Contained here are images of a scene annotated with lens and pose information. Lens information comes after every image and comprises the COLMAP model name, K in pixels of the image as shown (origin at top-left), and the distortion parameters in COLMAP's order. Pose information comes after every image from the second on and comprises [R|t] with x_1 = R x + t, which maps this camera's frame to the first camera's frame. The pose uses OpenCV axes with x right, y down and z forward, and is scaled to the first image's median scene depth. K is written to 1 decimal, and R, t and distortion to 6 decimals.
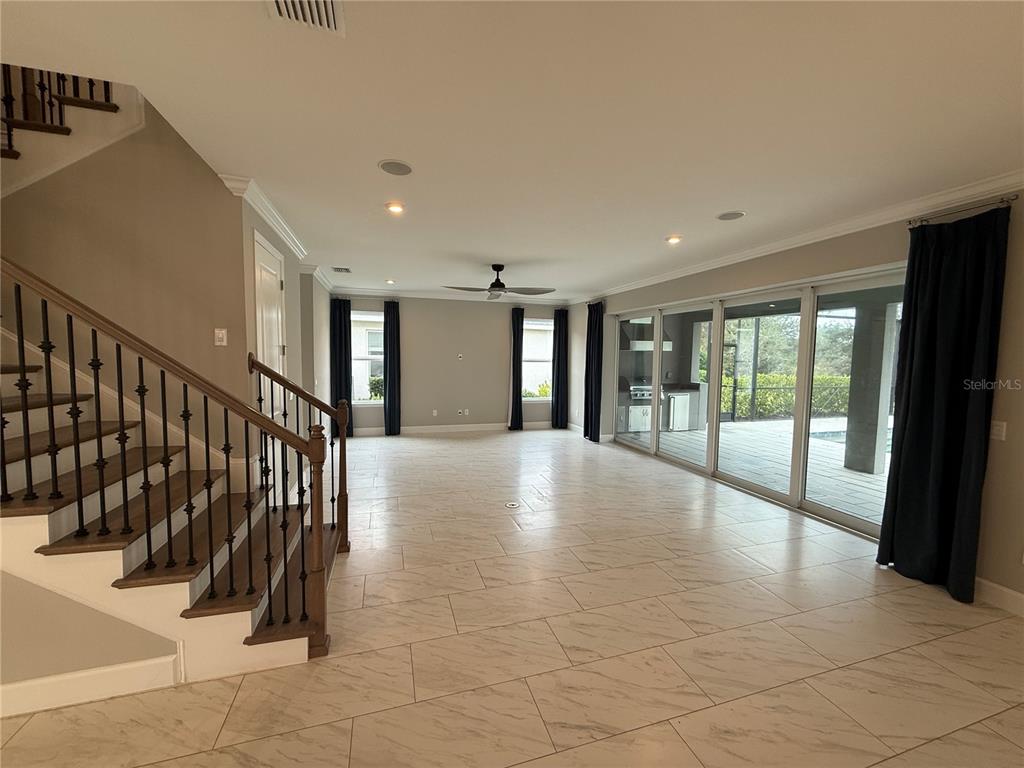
lens RADIAL K [[408.9, 0, 513.7], [0, 408.9, 386.2], [0, 0, 1]] dist [-0.003443, -0.000034]
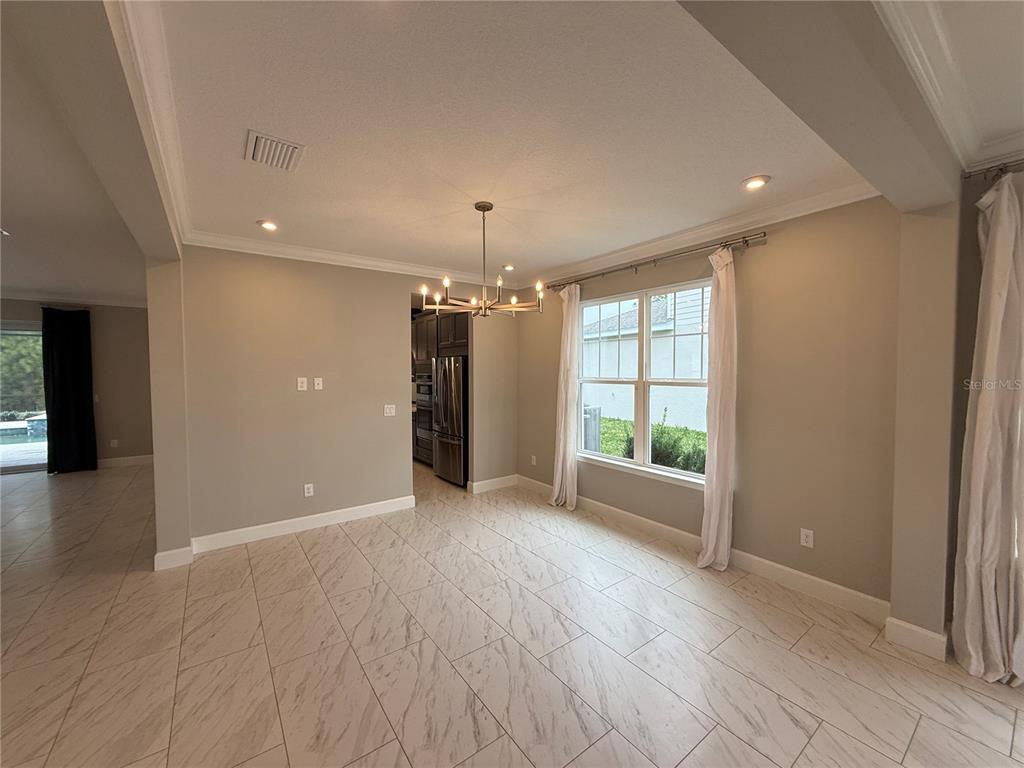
lens RADIAL K [[408.9, 0, 515.1], [0, 408.9, 382.5], [0, 0, 1]] dist [-0.003443, -0.000034]
pose [[-0.344006, -0.041972, 0.938029, -0.829272], [0.071488, 0.994930, 0.070736, -0.104840], [-0.936242, 0.091392, -0.339261, 1.176592]]
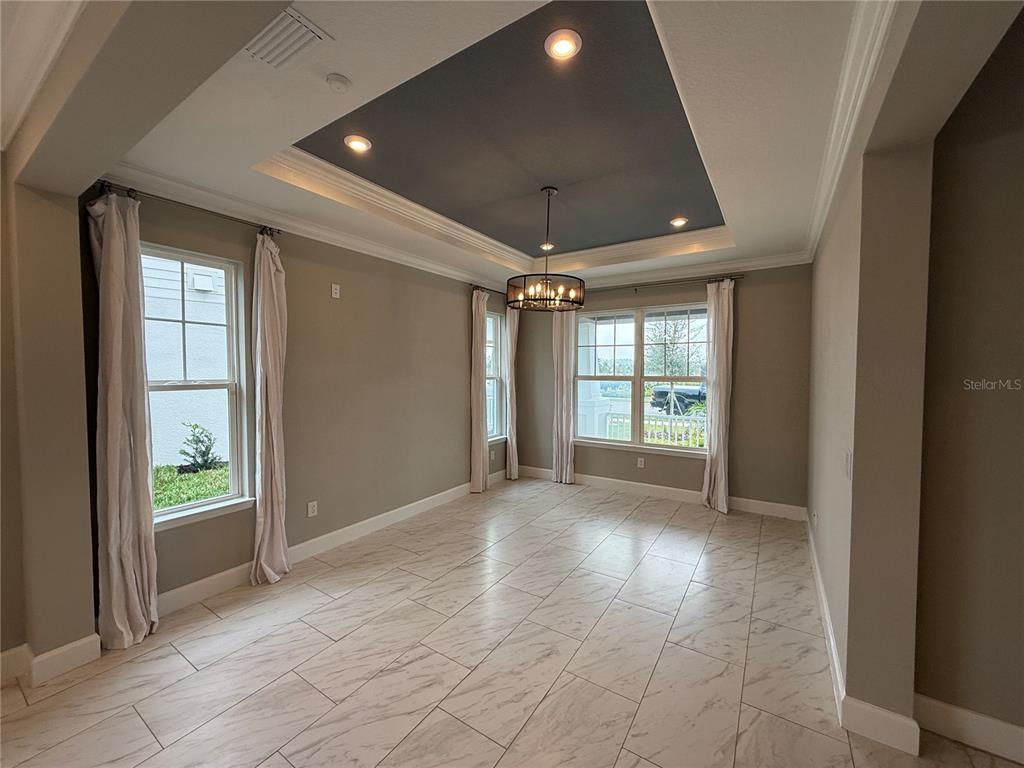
lens RADIAL K [[408.9, 0, 509.4], [0, 408.9, 382.5], [0, 0, 1]] dist [-0.003443, -0.000034]
pose [[-0.764682, 0.012332, -0.644290, 0.504803], [-0.059404, 0.994211, 0.089534, -0.104281], [0.641664, 0.106738, -0.759523, 1.442100]]
